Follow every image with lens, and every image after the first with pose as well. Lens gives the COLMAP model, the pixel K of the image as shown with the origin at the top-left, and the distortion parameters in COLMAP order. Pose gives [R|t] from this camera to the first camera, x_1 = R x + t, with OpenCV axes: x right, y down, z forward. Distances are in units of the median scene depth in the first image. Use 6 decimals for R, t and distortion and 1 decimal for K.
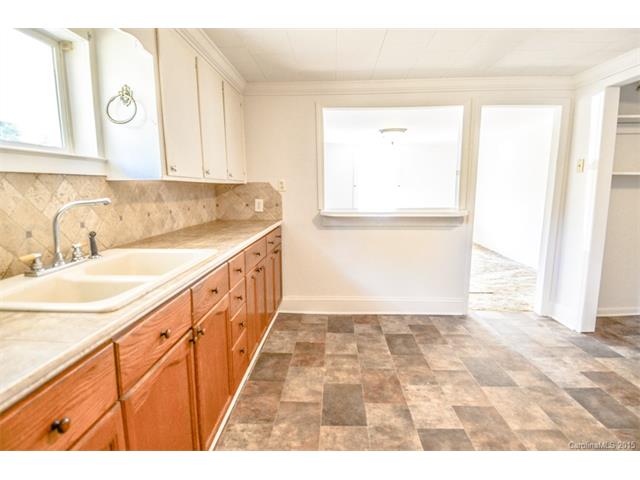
lens RADIAL K [[338.0, 0, 322.6], [0, 338.0, 239.5], [0, 0, 1]] dist [0.055170, -0.057637]
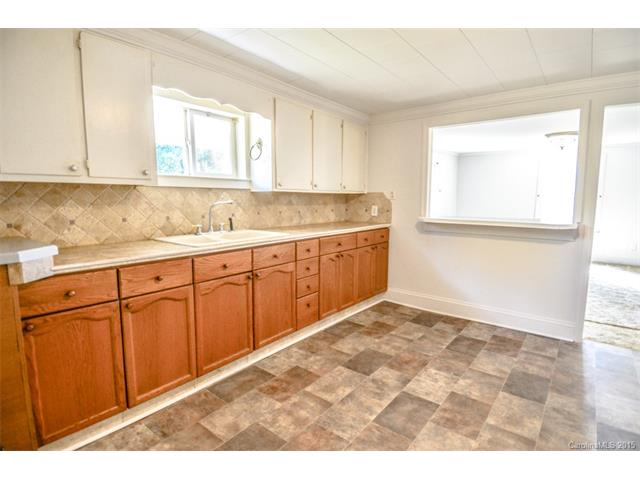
lens RADIAL K [[330.9, 0, 321.8], [0, 330.9, 239.2], [0, 0, 1]] dist [0.047924, -0.052744]
pose [[0.805375, 0.082244, -0.587033, 0.461498], [-0.097941, 0.995179, 0.005055, 0.019922], [0.584619, 0.053423, 0.809548, -0.115776]]
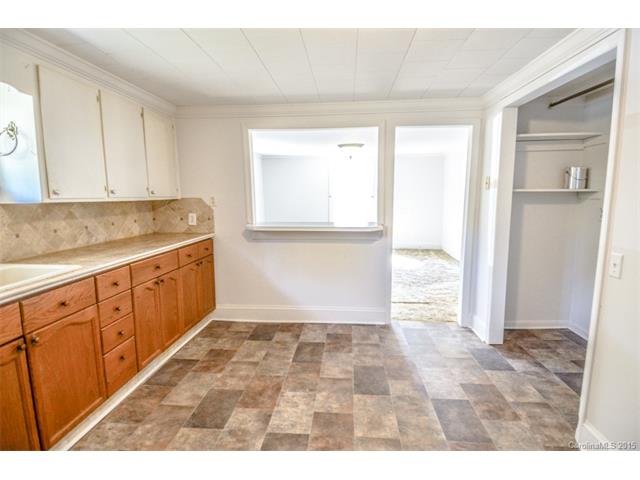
lens RADIAL K [[330.9, 0, 321.8], [0, 330.9, 239.2], [0, 0, 1]] dist [0.047924, -0.052744]
pose [[0.999087, 0.005292, -0.042390, 0.321233], [-0.006045, 0.999826, -0.017660, -0.026168], [0.042289, 0.017900, 0.998945, -0.037570]]
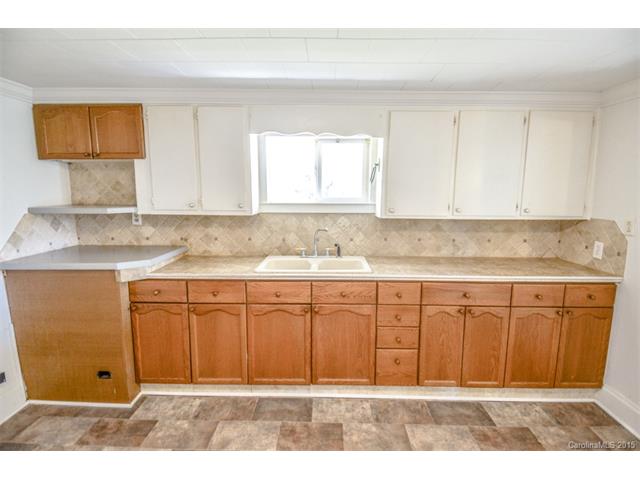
lens RADIAL K [[330.9, 0, 321.8], [0, 330.9, 239.2], [0, 0, 1]] dist [0.047924, -0.052744]
pose [[0.023197, 0.146389, -0.988955, 0.624200], [-0.156932, 0.977491, 0.141011, -0.159627], [0.987337, 0.151928, 0.045648, 0.443887]]
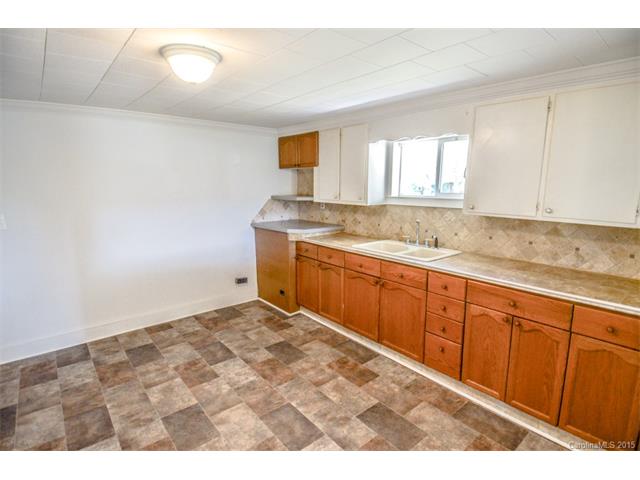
lens RADIAL K [[330.9, 0, 321.8], [0, 330.9, 239.2], [0, 0, 1]] dist [0.047924, -0.052744]
pose [[-0.742479, 0.114152, -0.660072, 0.633665], [-0.100370, 0.955291, 0.278108, -0.267777], [0.662307, 0.272741, -0.697826, 1.057400]]
